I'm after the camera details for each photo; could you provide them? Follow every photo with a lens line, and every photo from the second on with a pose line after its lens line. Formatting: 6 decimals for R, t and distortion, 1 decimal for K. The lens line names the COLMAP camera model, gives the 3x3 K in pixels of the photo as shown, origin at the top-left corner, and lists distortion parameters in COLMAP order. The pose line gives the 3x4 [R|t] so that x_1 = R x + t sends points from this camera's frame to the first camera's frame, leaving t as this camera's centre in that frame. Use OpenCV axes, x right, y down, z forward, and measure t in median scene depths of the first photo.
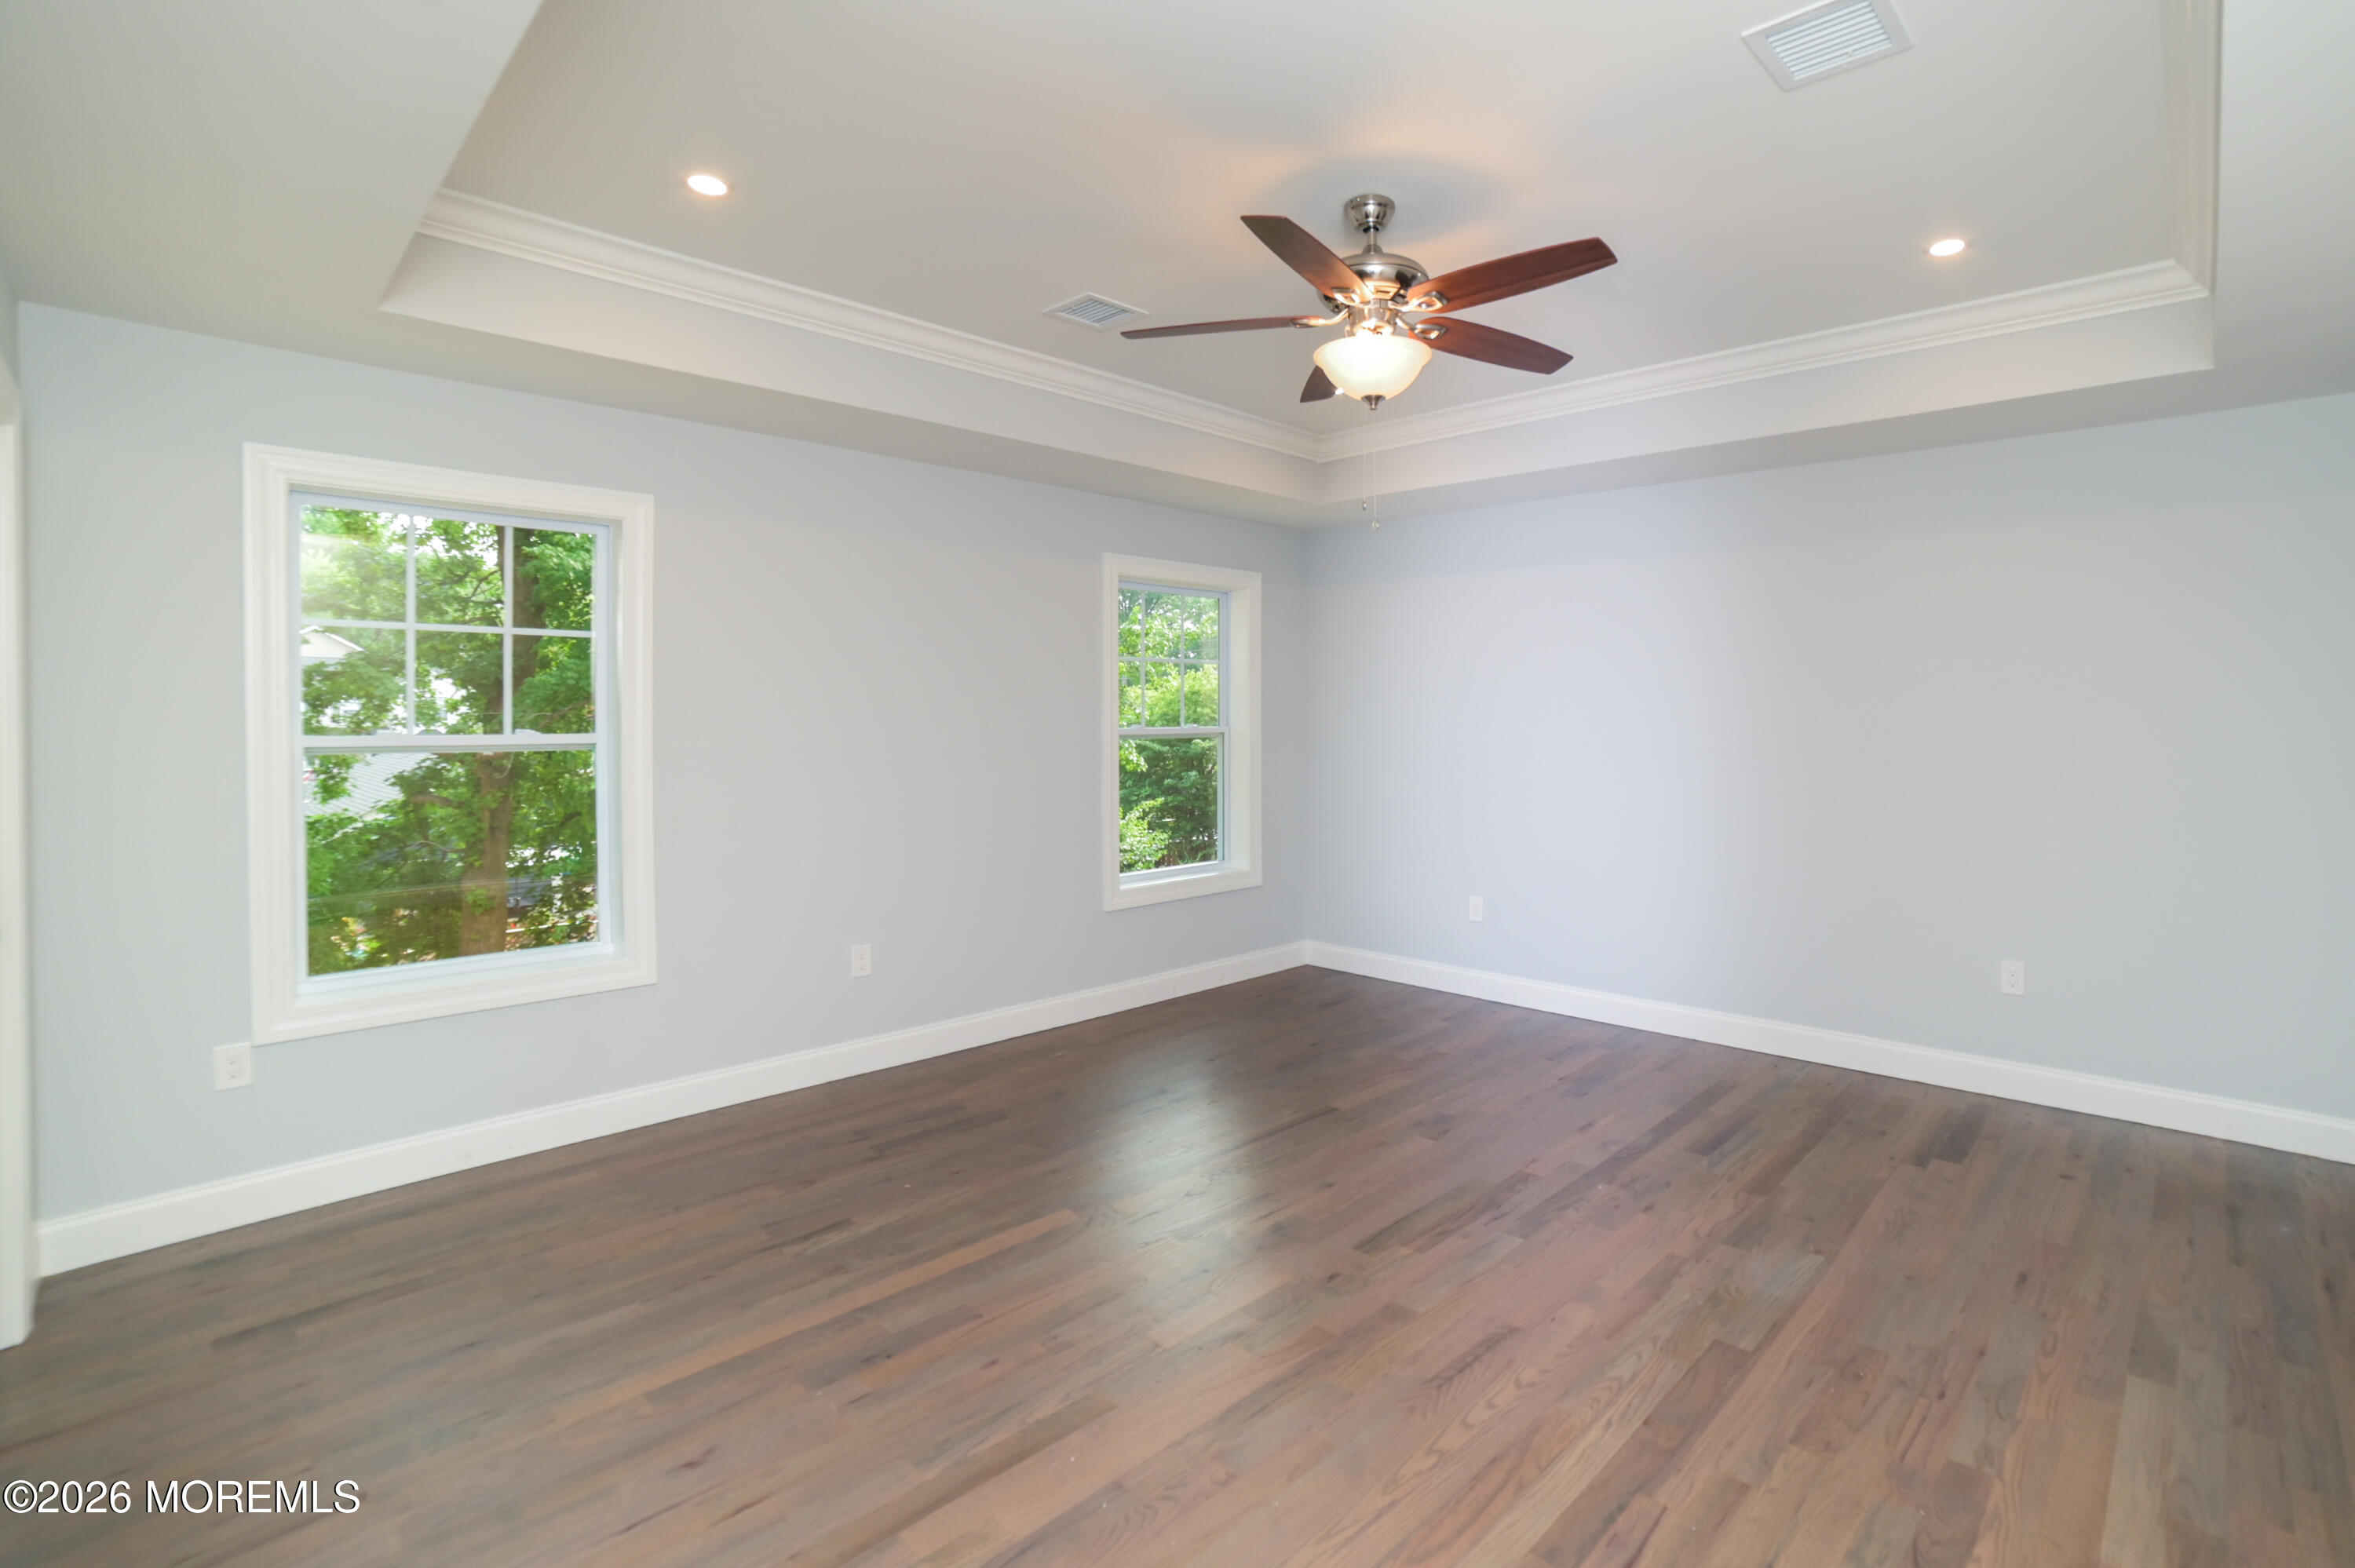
lens RADIAL K [[943.9, 0, 1181.6], [0, 943.9, 745.4], [0, 0, 1]] dist [-0.052578, 0.024721]
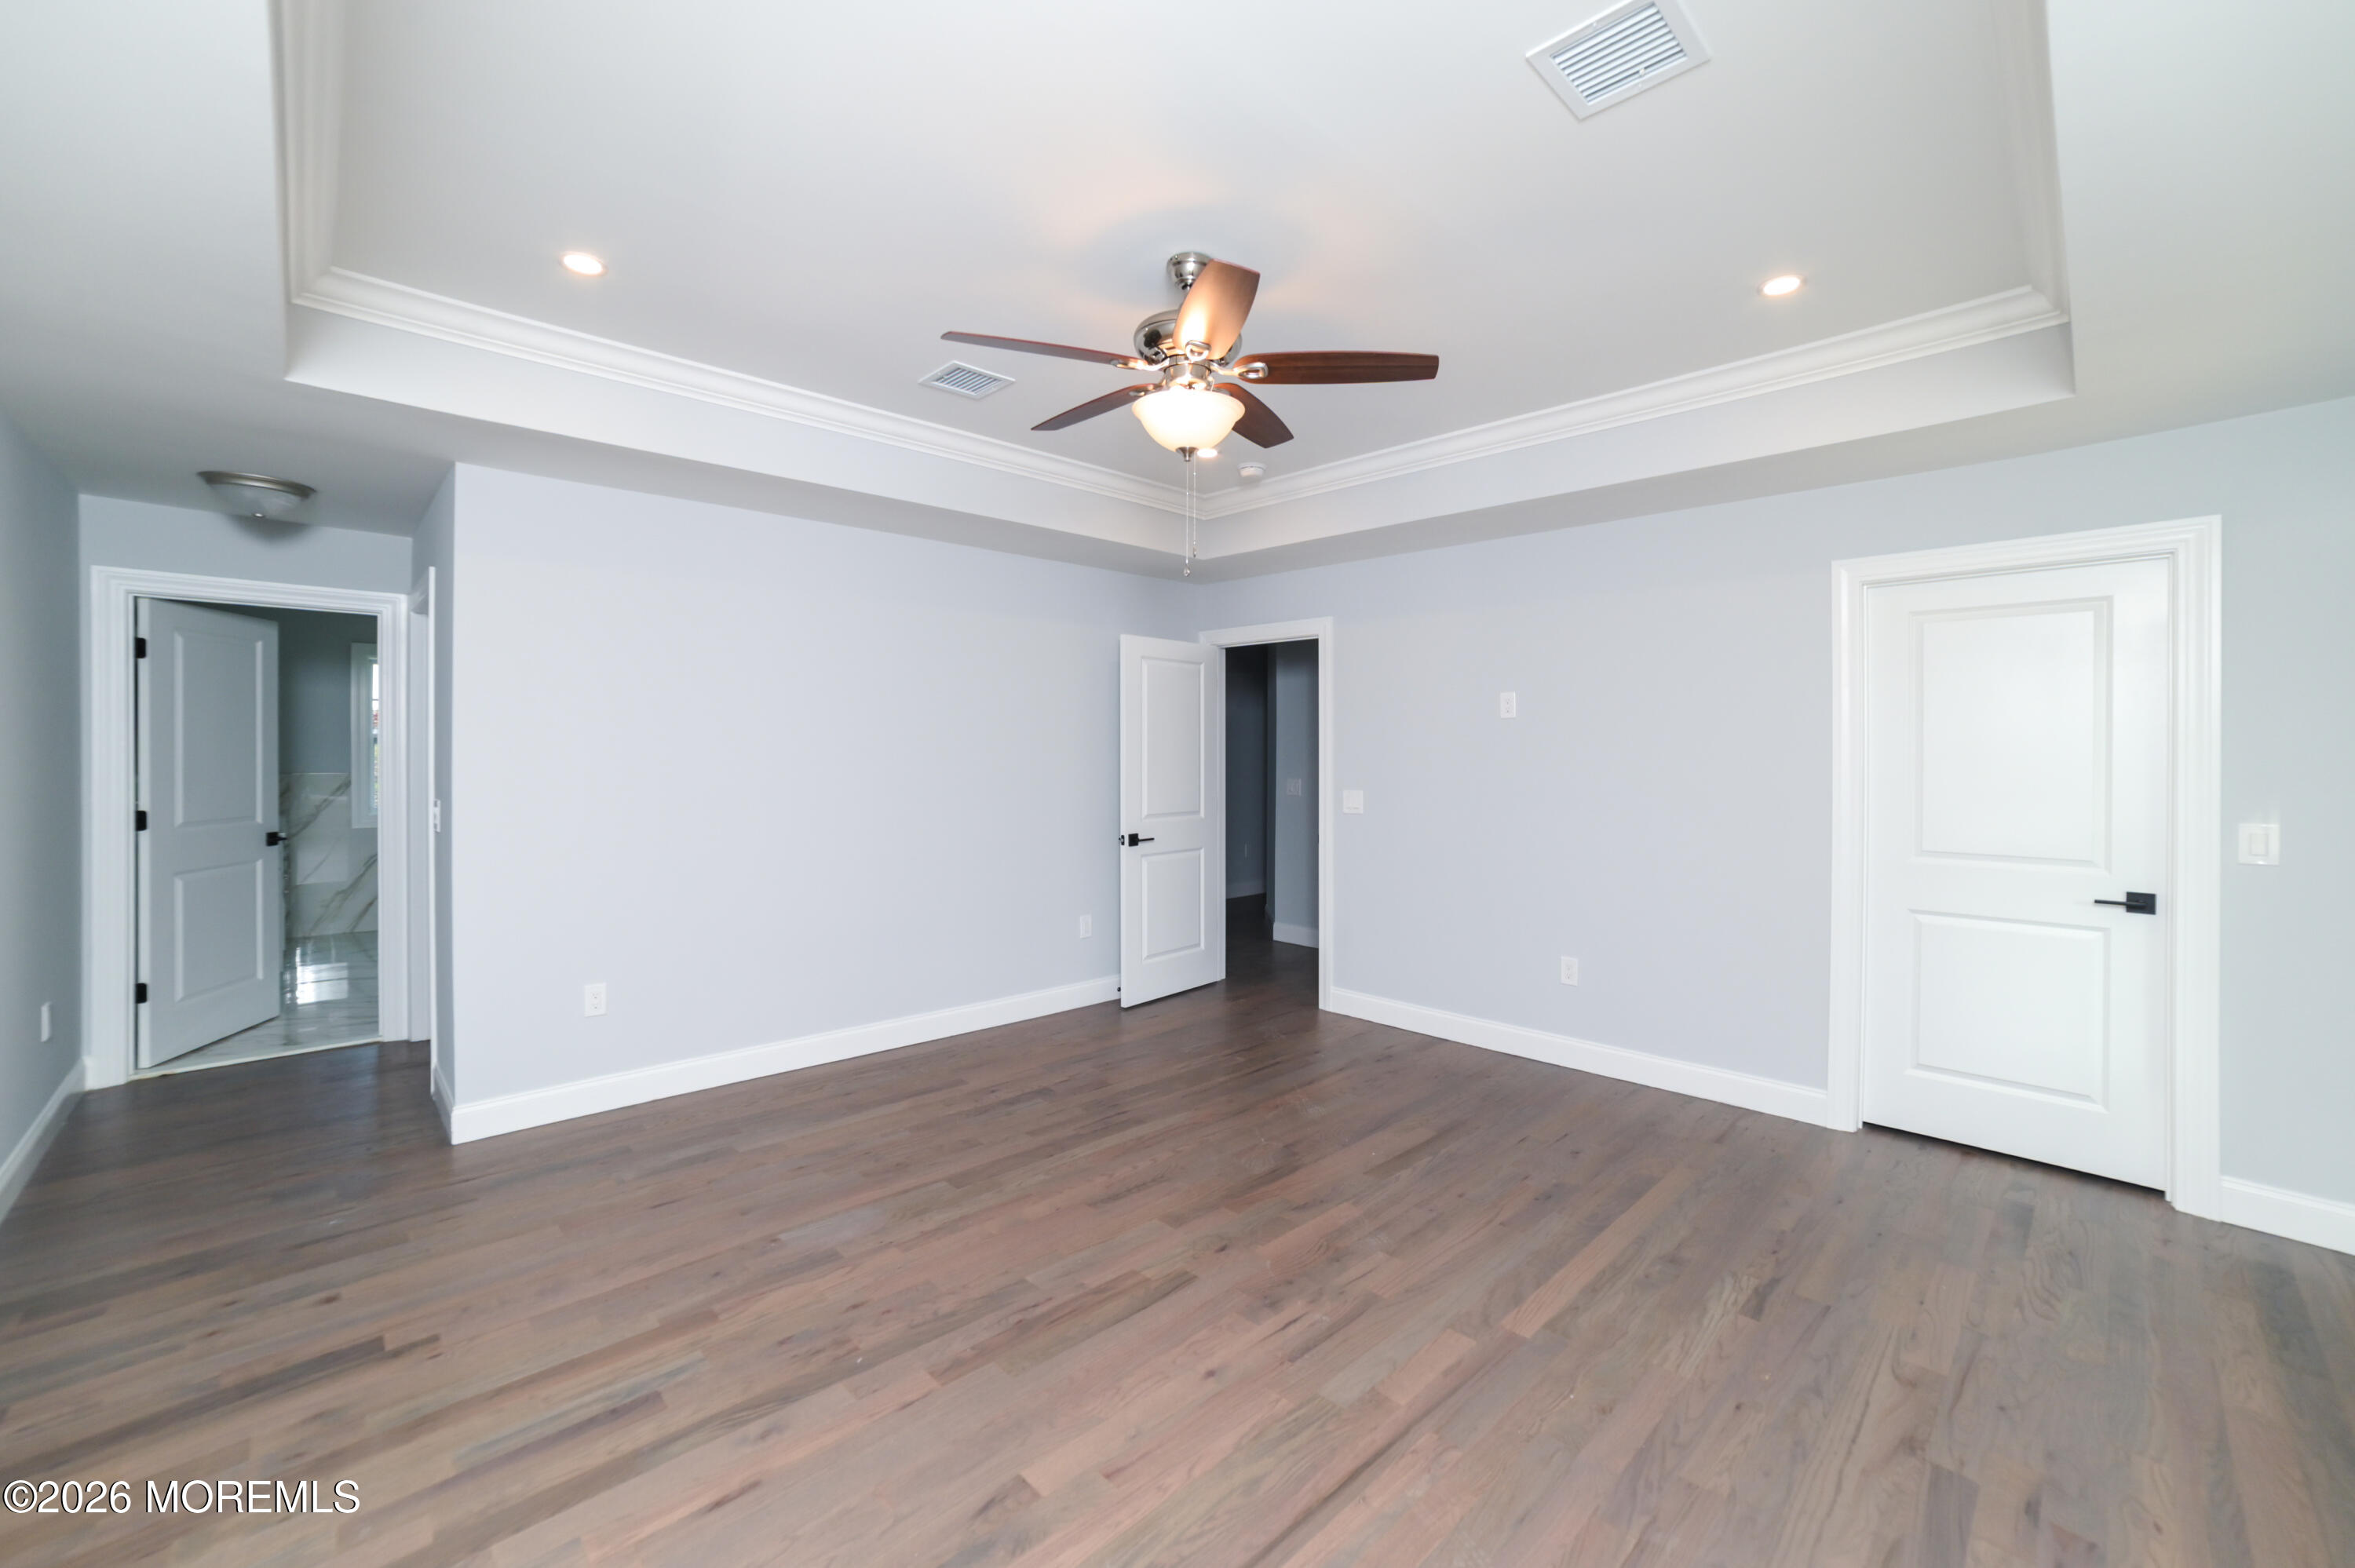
lens RADIAL K [[943.9, 0, 1181.6], [0, 943.9, 745.4], [0, 0, 1]] dist [-0.052578, 0.024721]
pose [[-0.998457, -0.004979, -0.055305, 0.260543], [-0.006732, 0.999480, 0.031545, -0.065622], [0.055119, 0.031869, -0.997971, 1.975977]]
